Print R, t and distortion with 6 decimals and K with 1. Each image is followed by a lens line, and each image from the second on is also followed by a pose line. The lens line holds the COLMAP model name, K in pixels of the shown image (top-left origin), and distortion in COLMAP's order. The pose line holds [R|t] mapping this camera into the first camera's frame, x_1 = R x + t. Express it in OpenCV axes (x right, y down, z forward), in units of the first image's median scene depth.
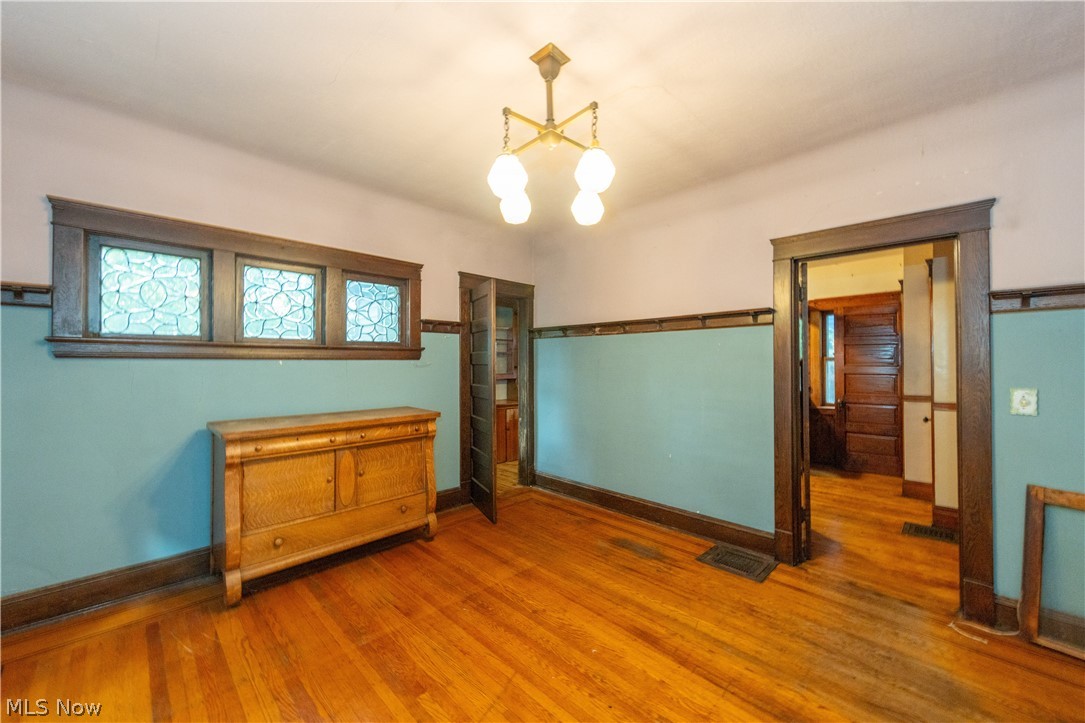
lens RADIAL K [[416.8, 0, 540.5], [0, 416.8, 365.1], [0, 0, 1]] dist [0.000898, -0.000120]
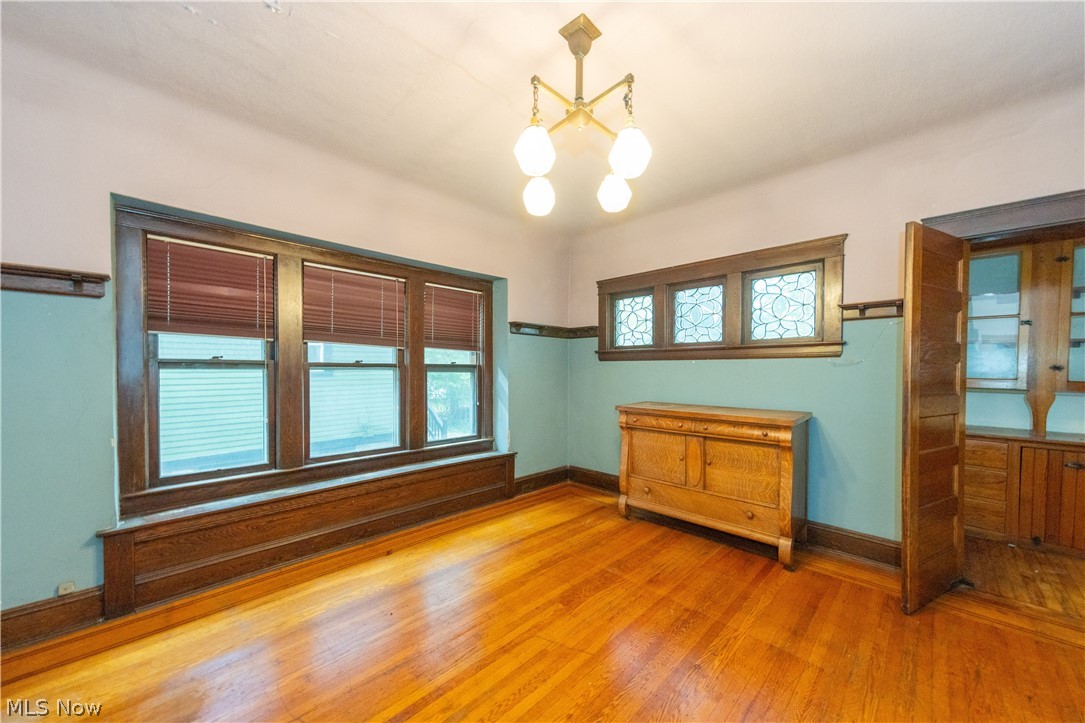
lens RADIAL K [[398.5, 0, 549.9], [0, 398.5, 371.9], [0, 0, 1]] dist [0.007244, -0.001216]
pose [[0.015283, 0.021315, -0.999656, 0.643602], [0.002609, 0.999768, 0.021357, -0.001563], [0.999880, -0.002935, 0.015224, 0.601628]]
